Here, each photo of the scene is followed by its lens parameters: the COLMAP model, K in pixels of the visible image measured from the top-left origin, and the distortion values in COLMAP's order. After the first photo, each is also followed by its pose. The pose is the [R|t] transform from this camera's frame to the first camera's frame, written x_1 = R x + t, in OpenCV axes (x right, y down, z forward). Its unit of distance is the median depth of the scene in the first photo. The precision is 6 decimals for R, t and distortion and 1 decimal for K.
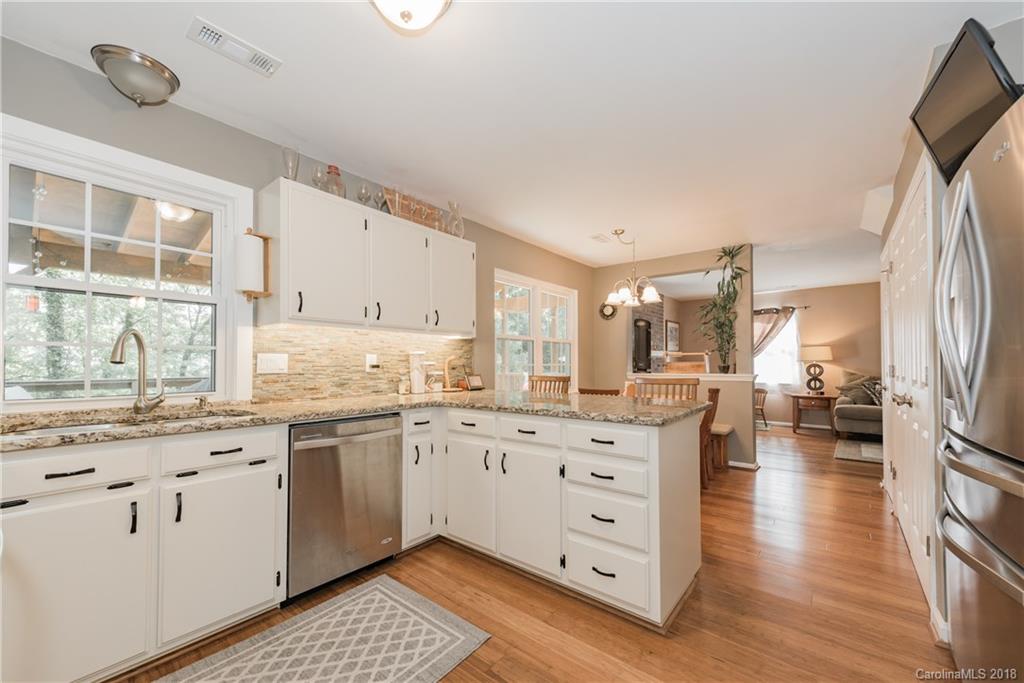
lens RADIAL K [[400.7, 0, 510.1], [0, 400.7, 360.7], [0, 0, 1]] dist [0.010620, -0.005233]
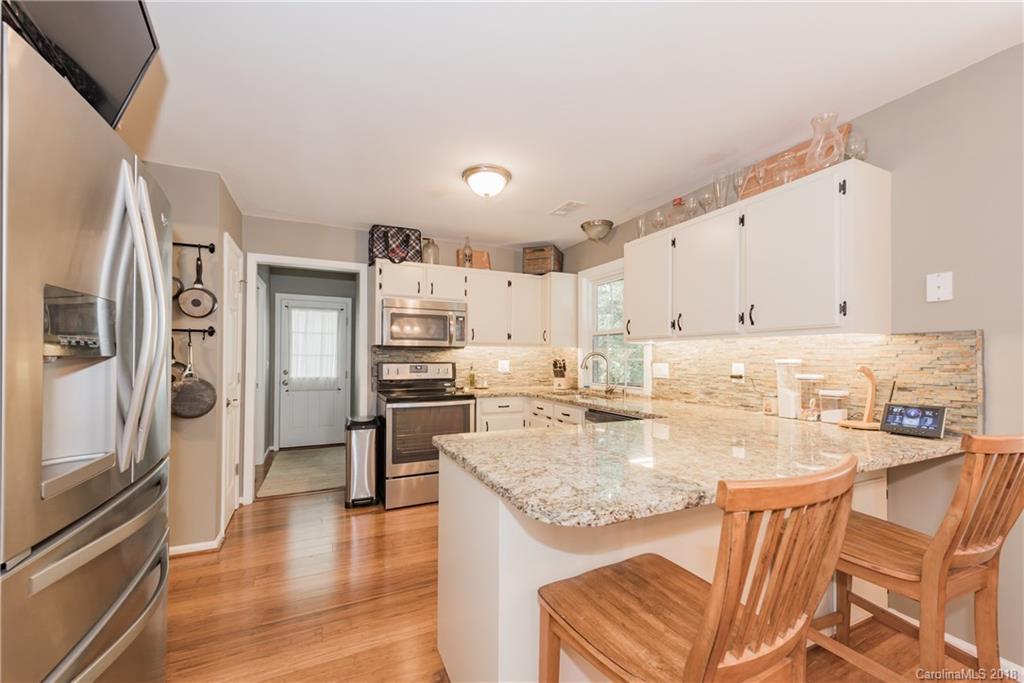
lens RADIAL K [[400.7, 0, 507.7], [0, 400.7, 354.4], [0, 0, 1]] dist [0.010620, -0.005233]
pose [[-0.438102, -0.008438, -0.898885, 0.694393], [0.005569, 0.999911, -0.012100, -0.028071], [0.898908, -0.010307, -0.438017, 0.934399]]
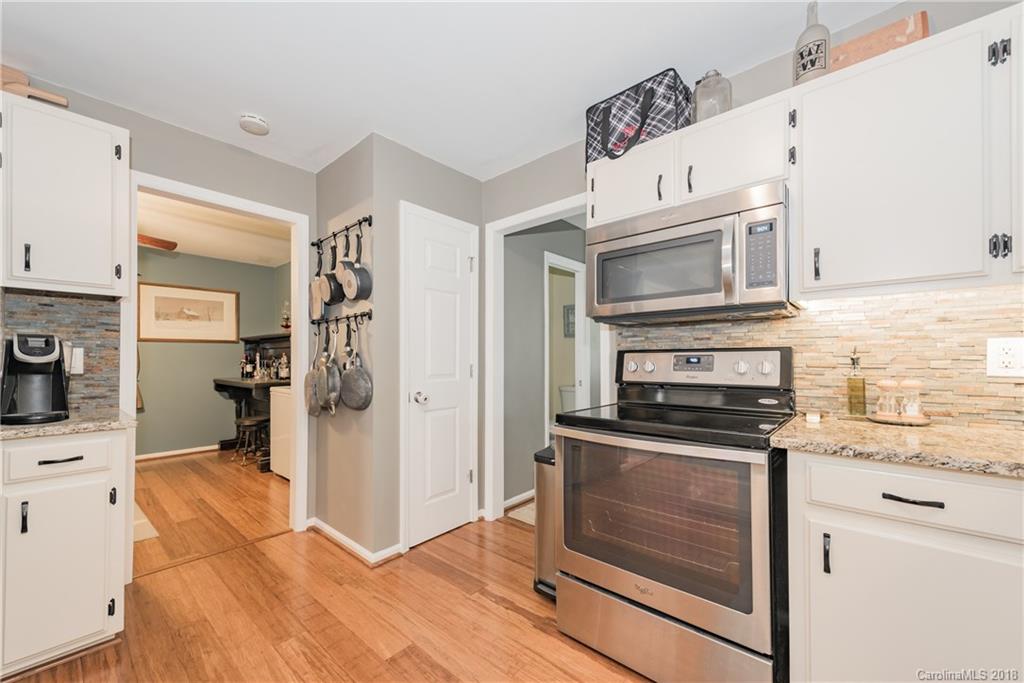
lens RADIAL K [[400.7, 0, 499.4], [0, 400.7, 355.9], [0, 0, 1]] dist [0.010620, -0.005233]
pose [[-0.999216, 0.002556, 0.039518, -0.131167], [0.001780, 0.999805, -0.019661, 0.004880], [-0.039560, -0.019575, -0.999025, 0.719171]]
